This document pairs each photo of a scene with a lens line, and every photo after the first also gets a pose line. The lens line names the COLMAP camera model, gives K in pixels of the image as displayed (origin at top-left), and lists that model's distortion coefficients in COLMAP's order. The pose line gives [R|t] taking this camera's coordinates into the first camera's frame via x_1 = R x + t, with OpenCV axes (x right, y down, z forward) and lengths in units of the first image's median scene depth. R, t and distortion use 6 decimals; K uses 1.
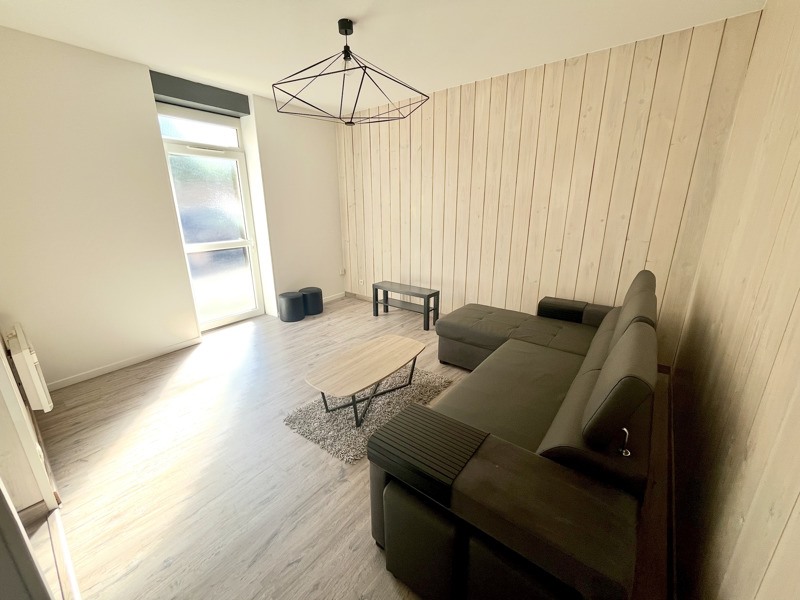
lens RADIAL K [[323.4, 0, 398.4], [0, 323.4, 299.4], [0, 0, 1]] dist [-0.002514, -0.000186]
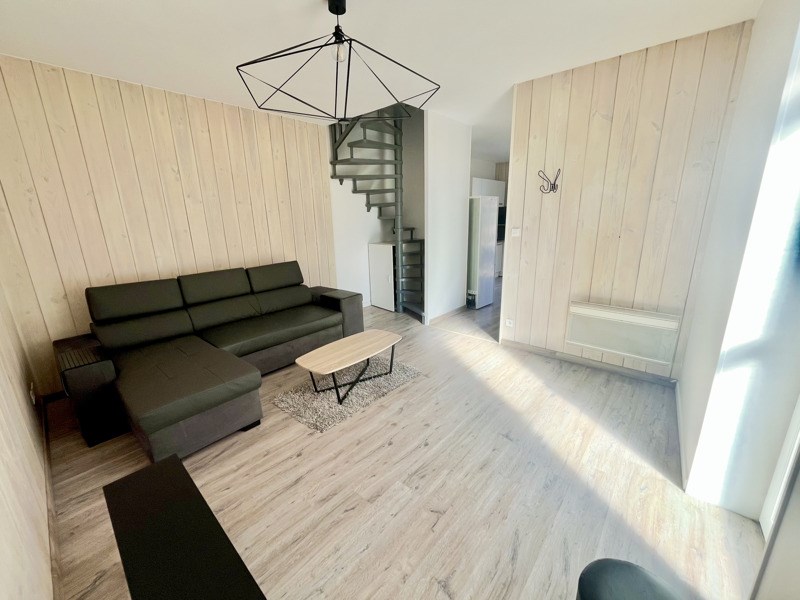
lens RADIAL K [[323.4, 0, 397.9], [0, 323.4, 298.9], [0, 0, 1]] dist [-0.002514, -0.000186]
pose [[-0.997846, 0.022613, 0.061582, -0.238706], [0.050806, 0.860240, 0.507352, -0.413488], [-0.041502, 0.509388, -0.859536, 1.405013]]
